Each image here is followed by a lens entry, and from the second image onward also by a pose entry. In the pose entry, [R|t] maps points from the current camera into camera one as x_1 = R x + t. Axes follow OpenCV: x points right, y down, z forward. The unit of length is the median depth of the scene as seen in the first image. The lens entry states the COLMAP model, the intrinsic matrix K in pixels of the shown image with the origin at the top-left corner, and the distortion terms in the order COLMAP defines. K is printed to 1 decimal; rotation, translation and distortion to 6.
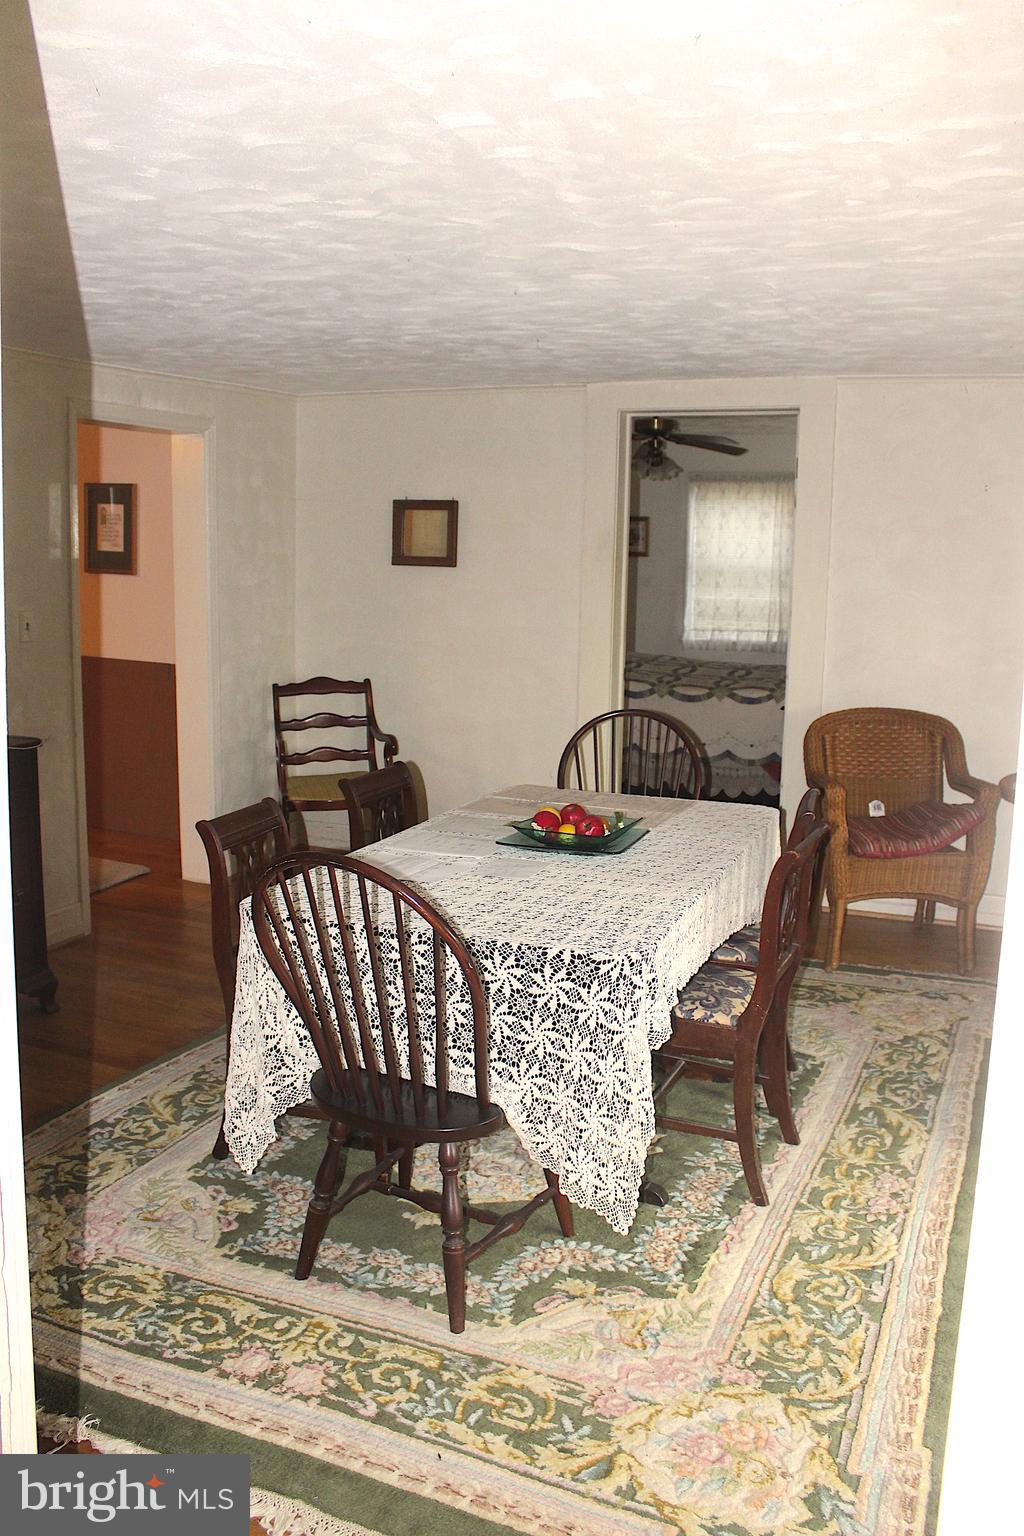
lens RADIAL K [[1263.9, 0, 512.0], [0, 1263.9, 768.0], [0, 0, 1]] dist [-0.184129, 0.155921]
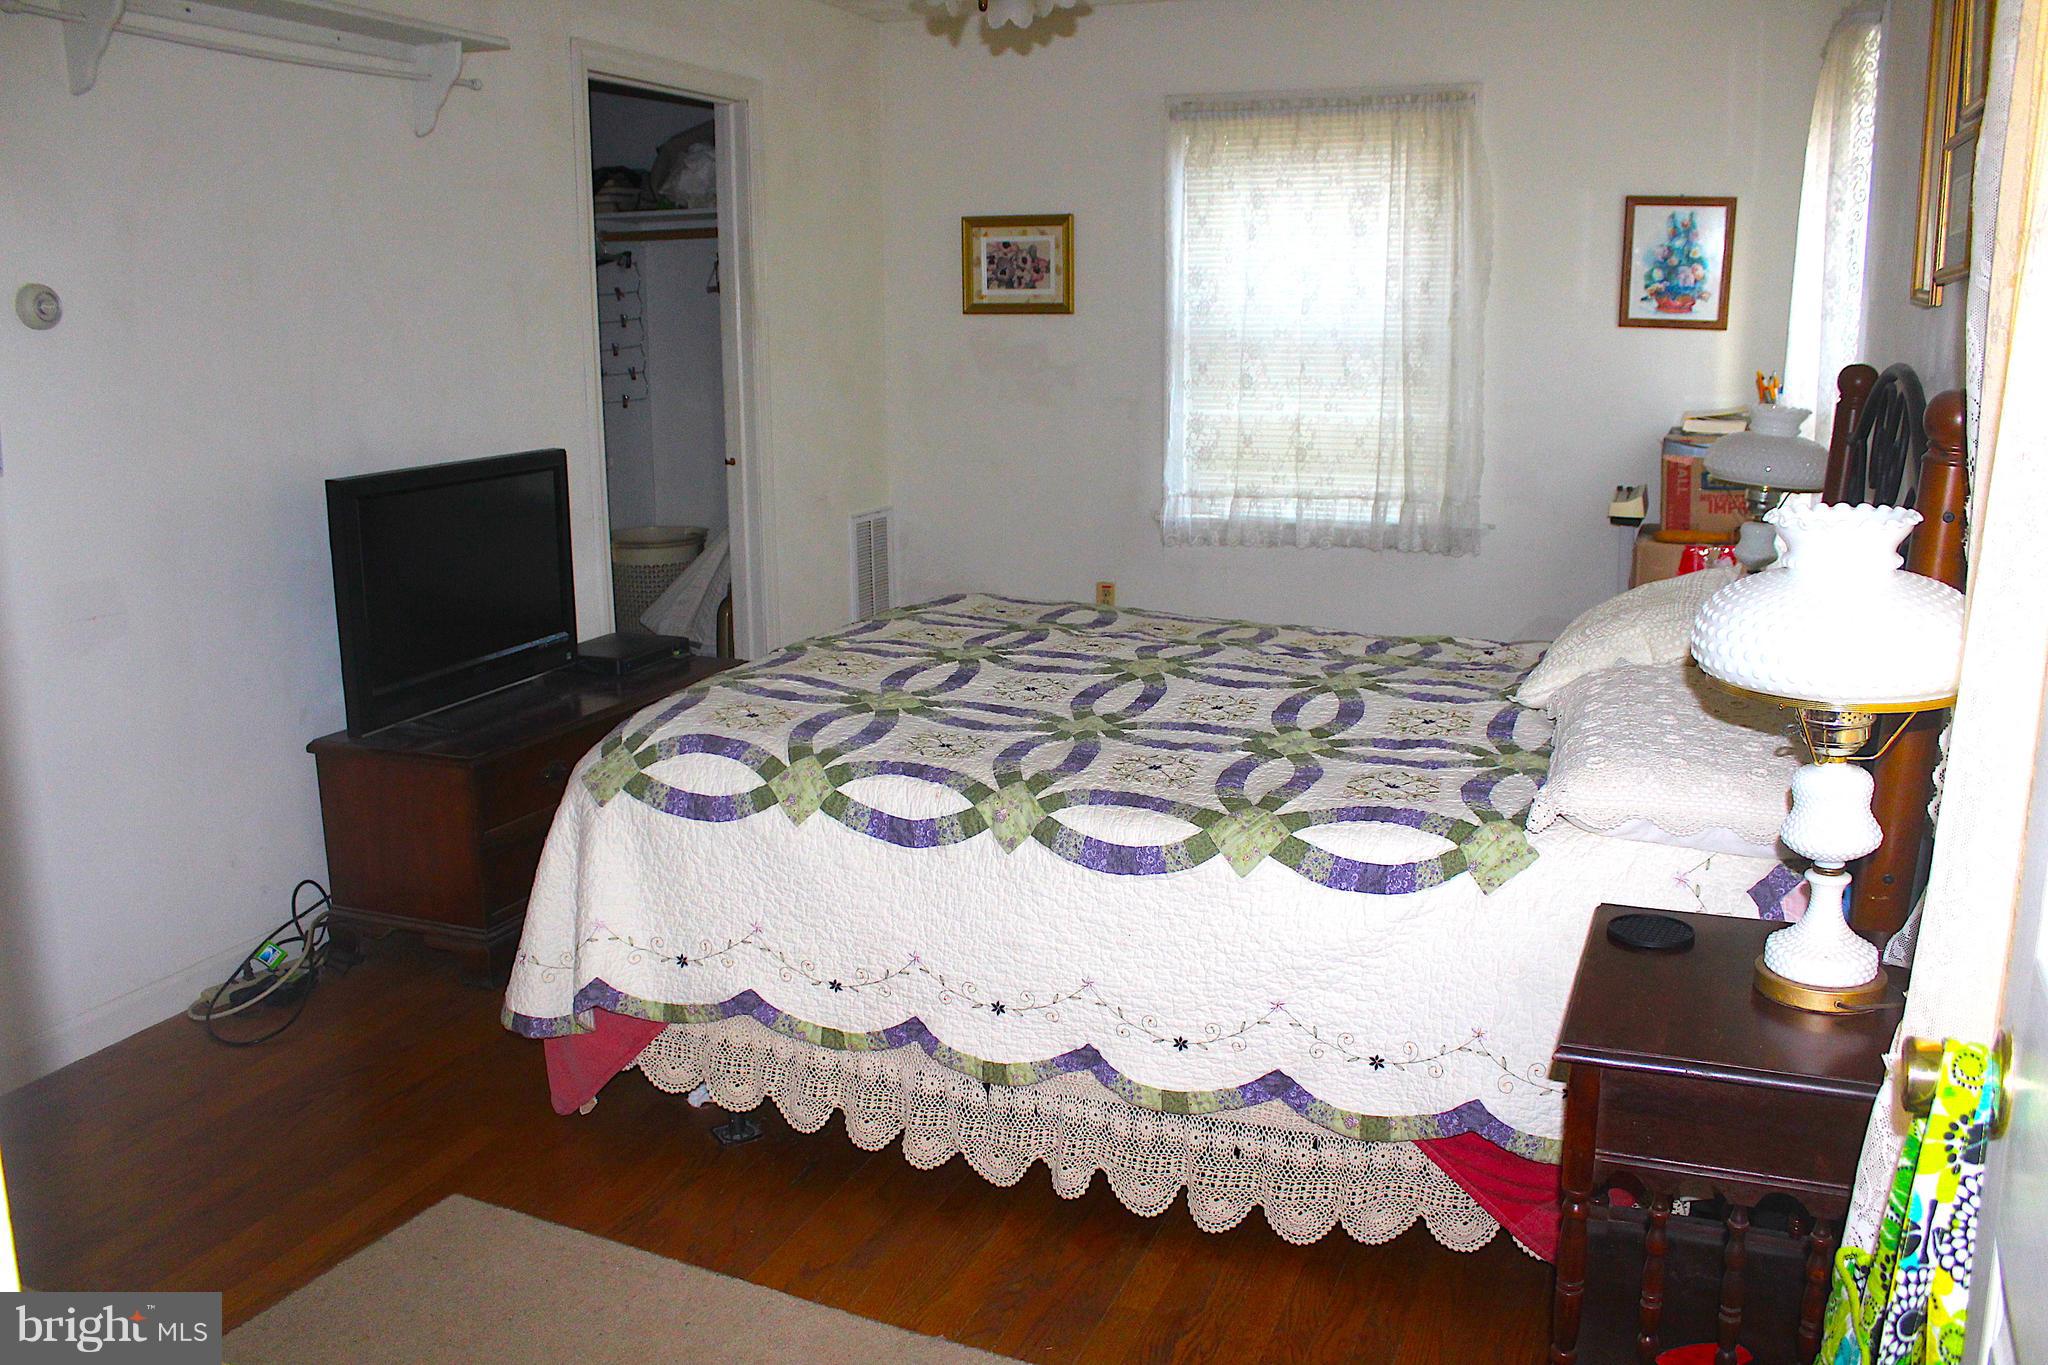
lens RADIAL K [[1685.1, 0, 1035.3], [0, 1685.1, 701.6], [0, 0, 1]] dist [-0.184129, 0.155921]
pose [[0.999359, -0.025718, 0.024900, 0.083870], [0.024582, 0.998689, 0.044894, -0.071879], [-0.026022, -0.044253, 0.998681, 0.482231]]
